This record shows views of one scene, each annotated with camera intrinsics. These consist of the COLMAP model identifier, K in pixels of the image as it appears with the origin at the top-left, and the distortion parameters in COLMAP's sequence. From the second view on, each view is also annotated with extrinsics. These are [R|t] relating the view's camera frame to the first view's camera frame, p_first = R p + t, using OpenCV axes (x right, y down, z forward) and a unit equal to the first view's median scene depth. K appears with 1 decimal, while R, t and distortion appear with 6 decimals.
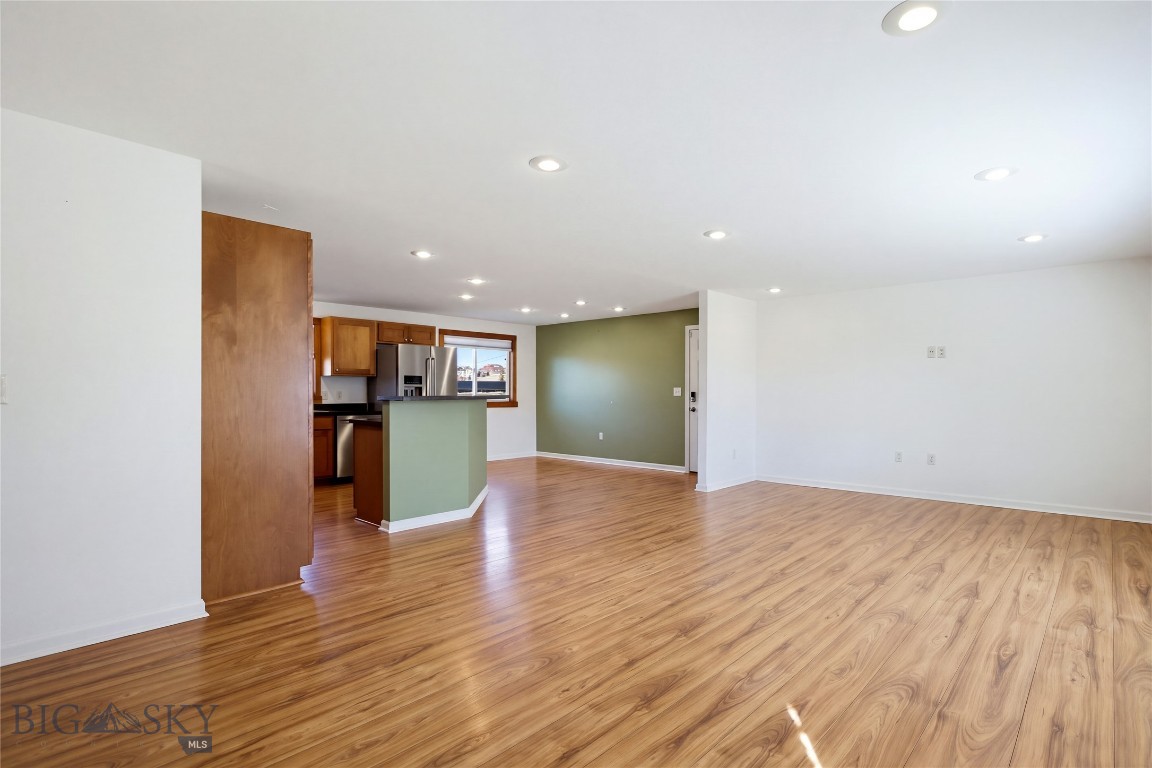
lens RADIAL K [[571.8, 0, 580.1], [0, 571.8, 386.7], [0, 0, 1]] dist [-0.001904, -0.000091]
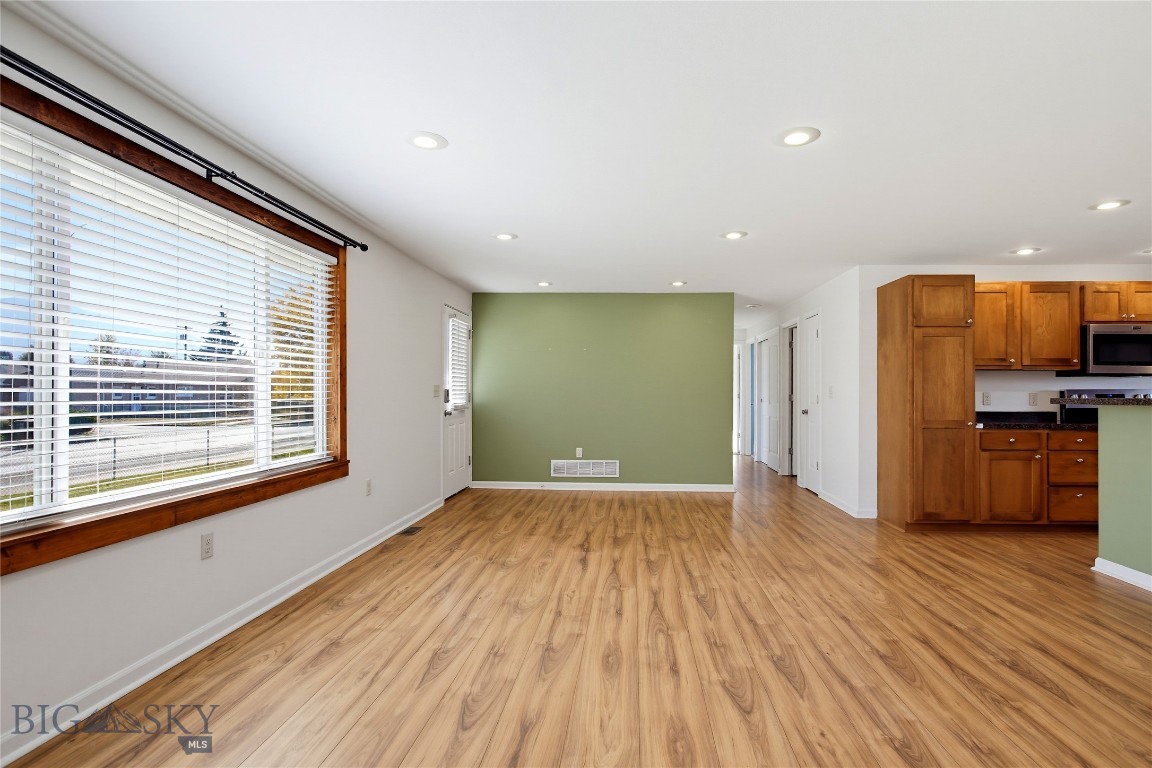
lens RADIAL K [[571.8, 0, 577.1], [0, 571.8, 392.1], [0, 0, 1]] dist [-0.001904, -0.000091]
pose [[-0.784342, -0.002117, -0.620325, 0.820921], [0.003679, 0.999961, -0.008064, 0.022497], [0.620318, -0.008608, -0.784304, 1.382478]]
